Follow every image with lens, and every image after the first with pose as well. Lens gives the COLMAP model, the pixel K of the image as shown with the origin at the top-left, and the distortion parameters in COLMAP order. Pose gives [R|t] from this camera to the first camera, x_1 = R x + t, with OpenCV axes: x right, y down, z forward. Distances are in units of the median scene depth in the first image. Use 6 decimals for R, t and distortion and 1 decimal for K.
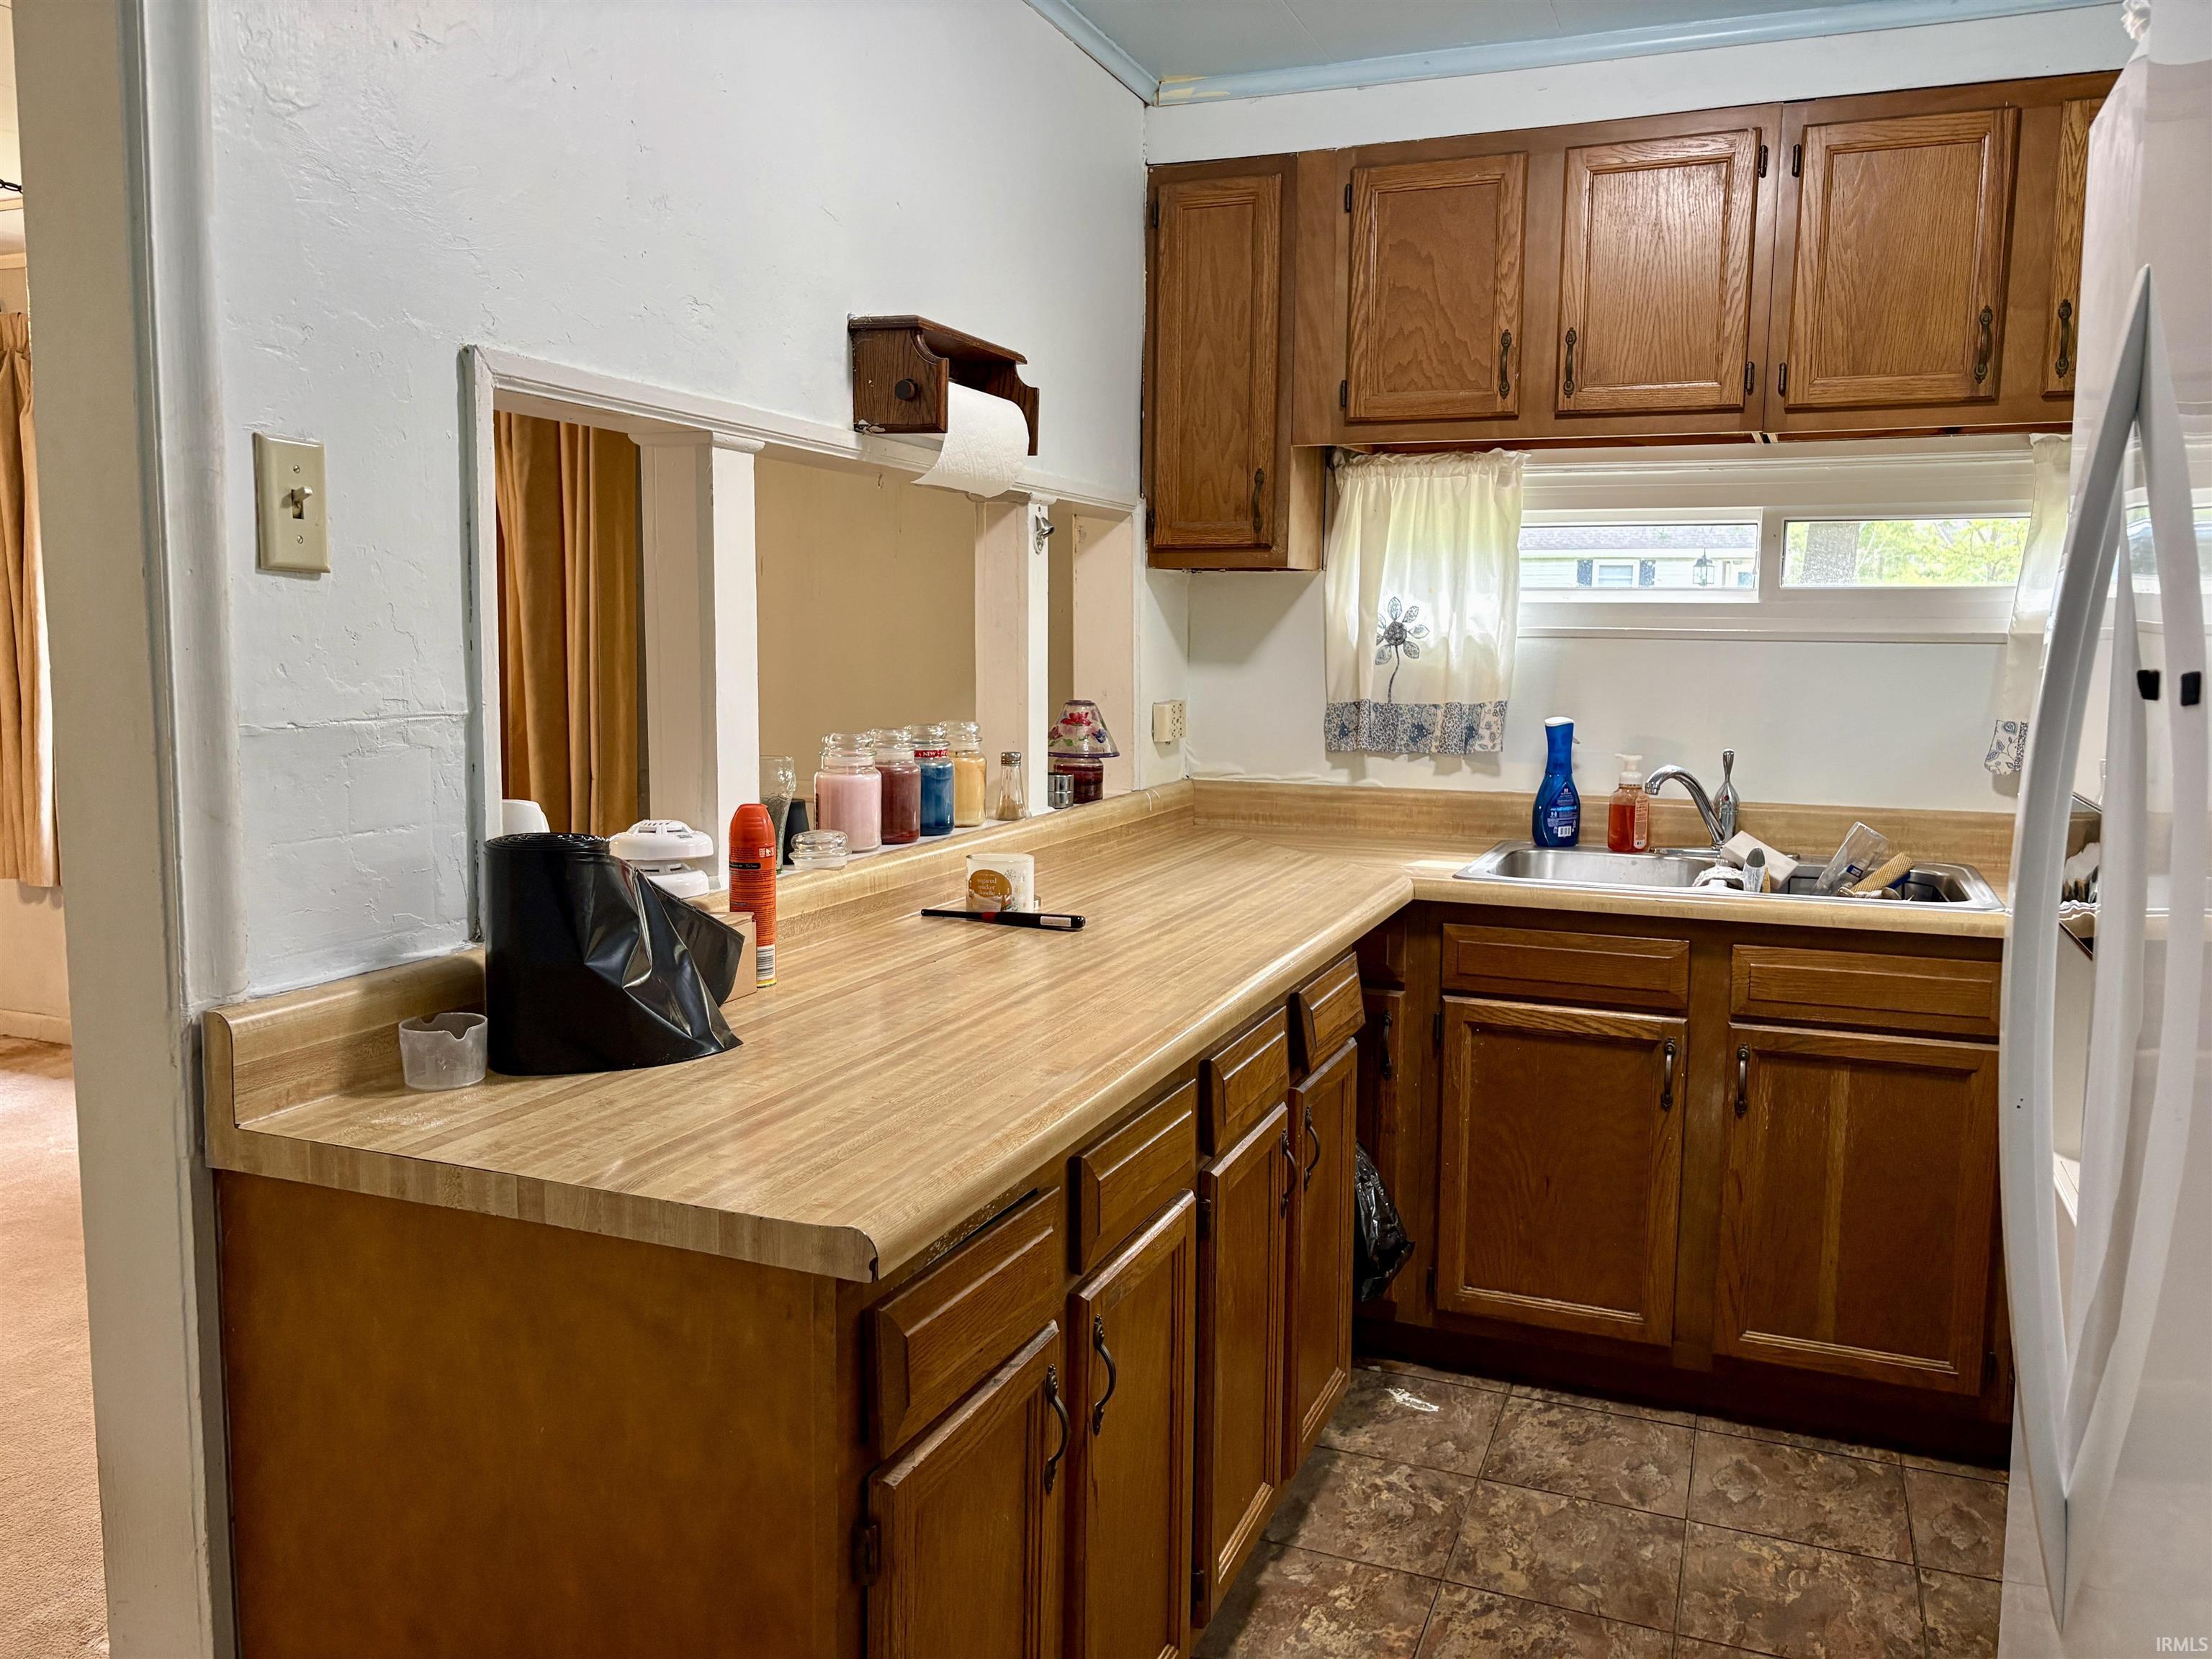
lens RADIAL K [[1685.3, 0, 1106.0], [0, 1685.3, 829.5], [0, 0, 1]] dist [0.026061, -0.008966]
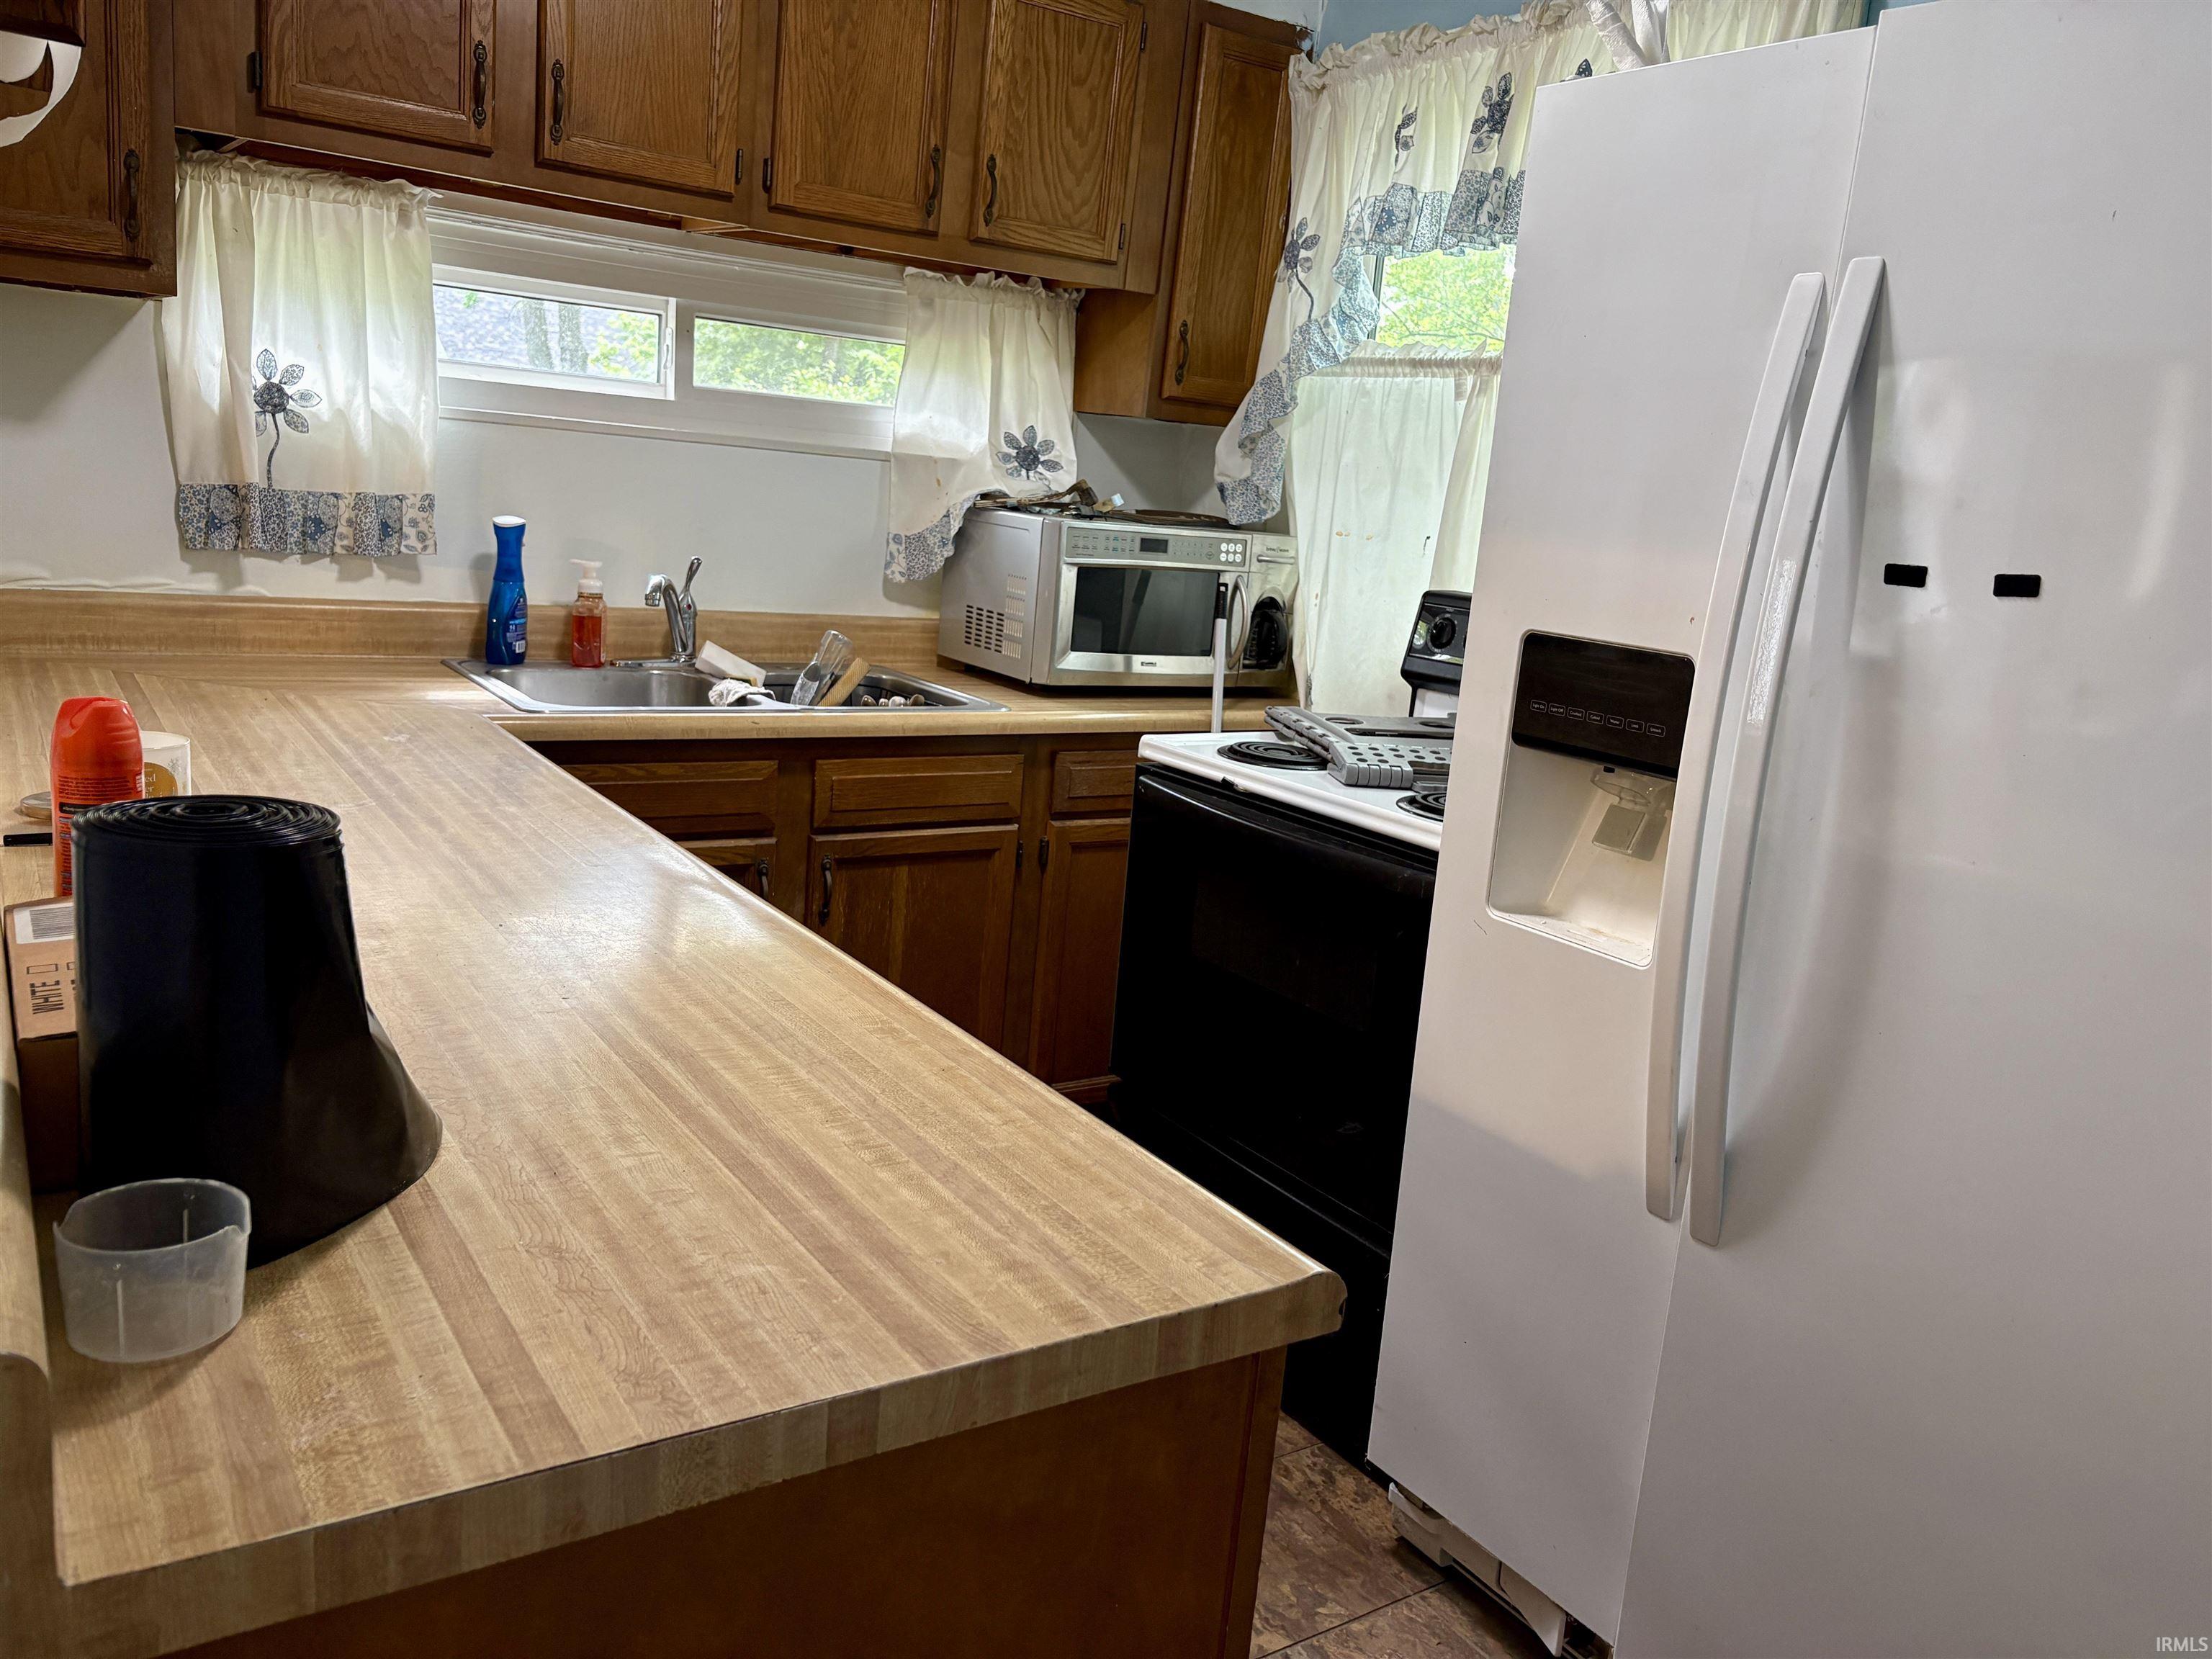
lens RADIAL K [[1685.3, 0, 1106.0], [0, 1685.3, 829.5], [0, 0, 1]] dist [0.026061, -0.008966]
pose [[0.553881, -0.132092, 0.822051, -0.307918], [0.014413, 0.988708, 0.149161, -0.032453], [-0.832471, -0.070769, 0.549530, 0.247993]]
